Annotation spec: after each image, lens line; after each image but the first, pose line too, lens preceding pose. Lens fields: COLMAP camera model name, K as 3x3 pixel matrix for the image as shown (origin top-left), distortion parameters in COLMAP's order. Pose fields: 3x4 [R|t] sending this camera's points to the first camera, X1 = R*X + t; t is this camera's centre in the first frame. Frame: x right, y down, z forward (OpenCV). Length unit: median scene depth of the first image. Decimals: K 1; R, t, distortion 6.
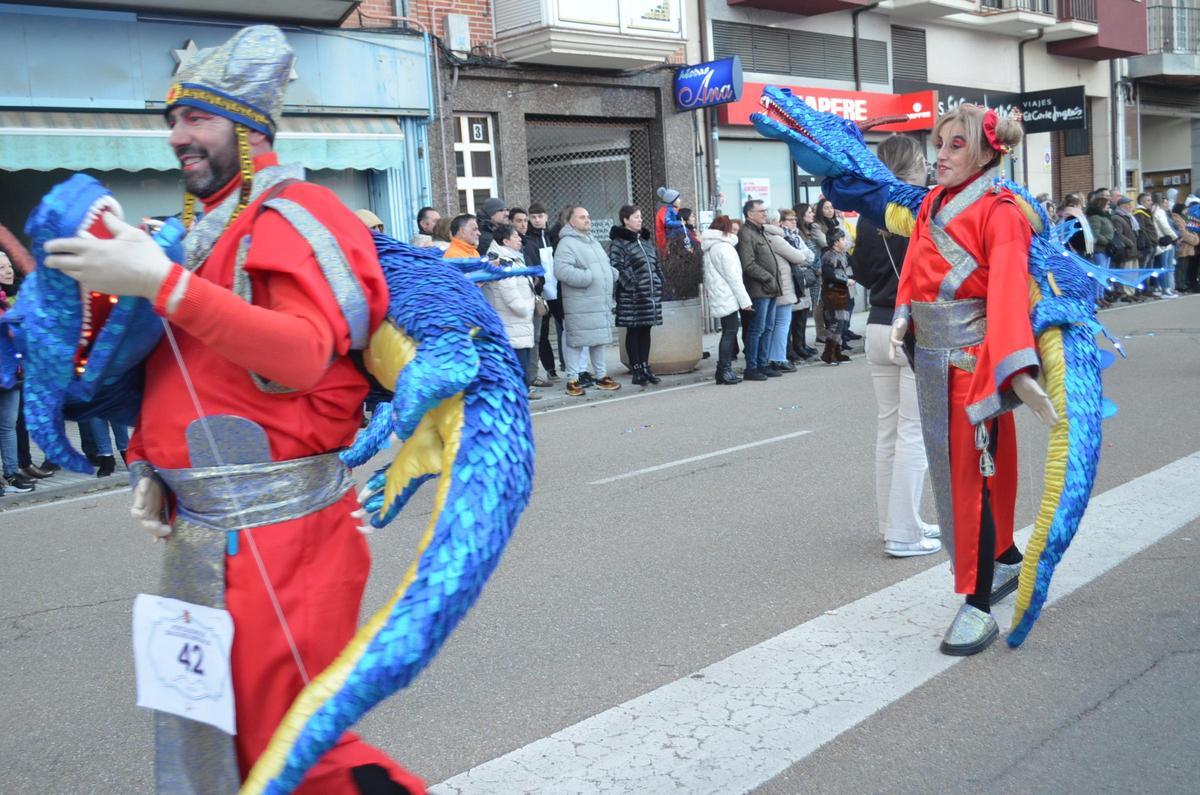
lens RADIAL K [[1301.4, 0, 600.0], [0, 1301.4, 397.5], [0, 0, 1]] dist [-0.061969, 0.033205]
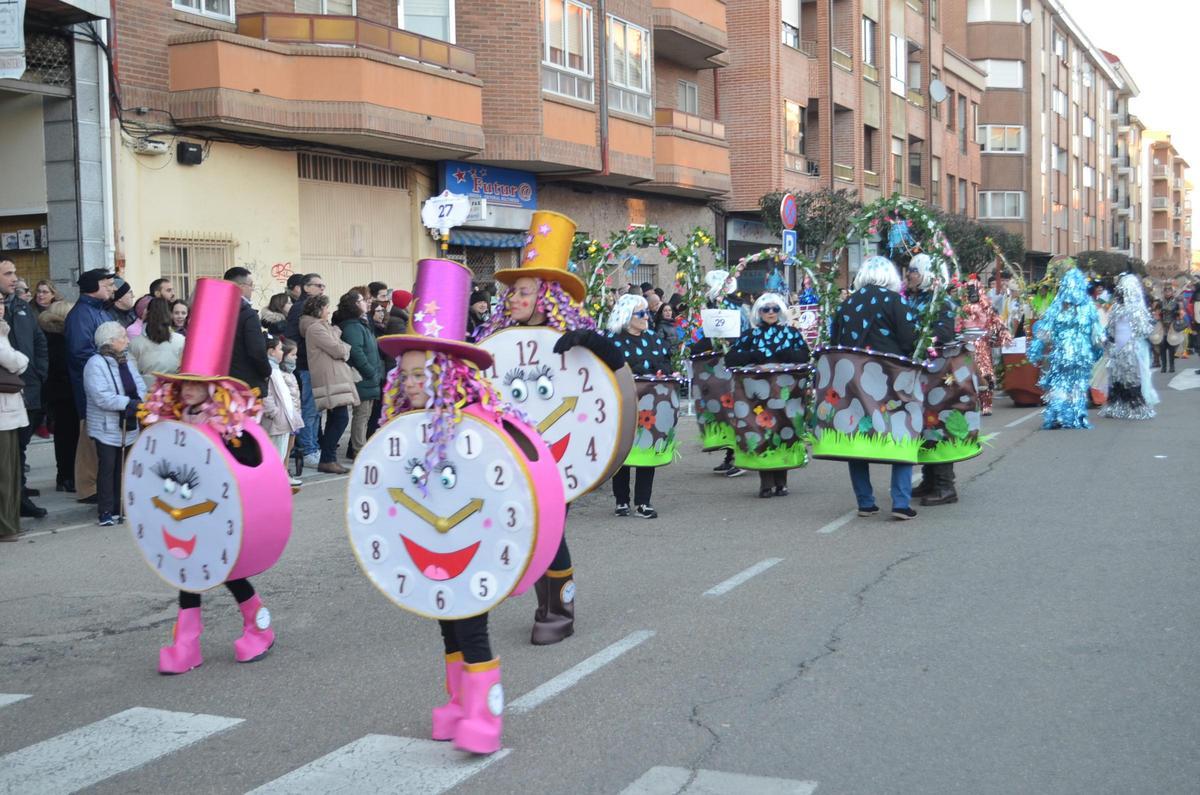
lens RADIAL K [[1556.0, 0, 598.9], [0, 1556.0, 414.2], [0, 0, 1]] dist [-0.044650, 0.033766]
pose [[0.932213, 0.013994, 0.361640, 0.593510], [0.005627, 0.998571, -0.053146, -0.110630], [-0.361867, 0.051578, 0.930802, 0.608806]]
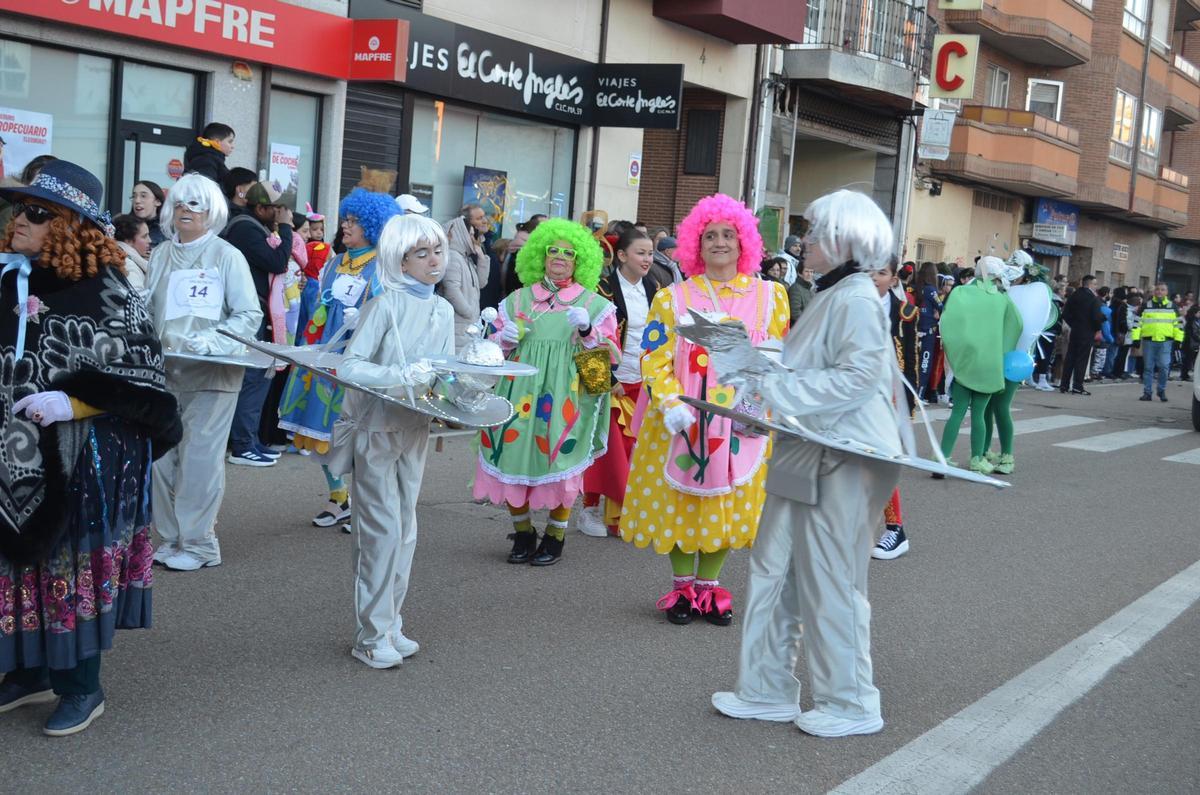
lens RADIAL K [[1492.6, 0, 600.0], [0, 1492.6, 397.5], [0, 0, 1]] dist [-0.027485, -0.000420]
pose [[0.971469, 0.121405, 0.203738, 0.194241], [-0.118151, 0.992598, -0.028103, -0.044932], [-0.205641, 0.003230, 0.978622, 0.252883]]
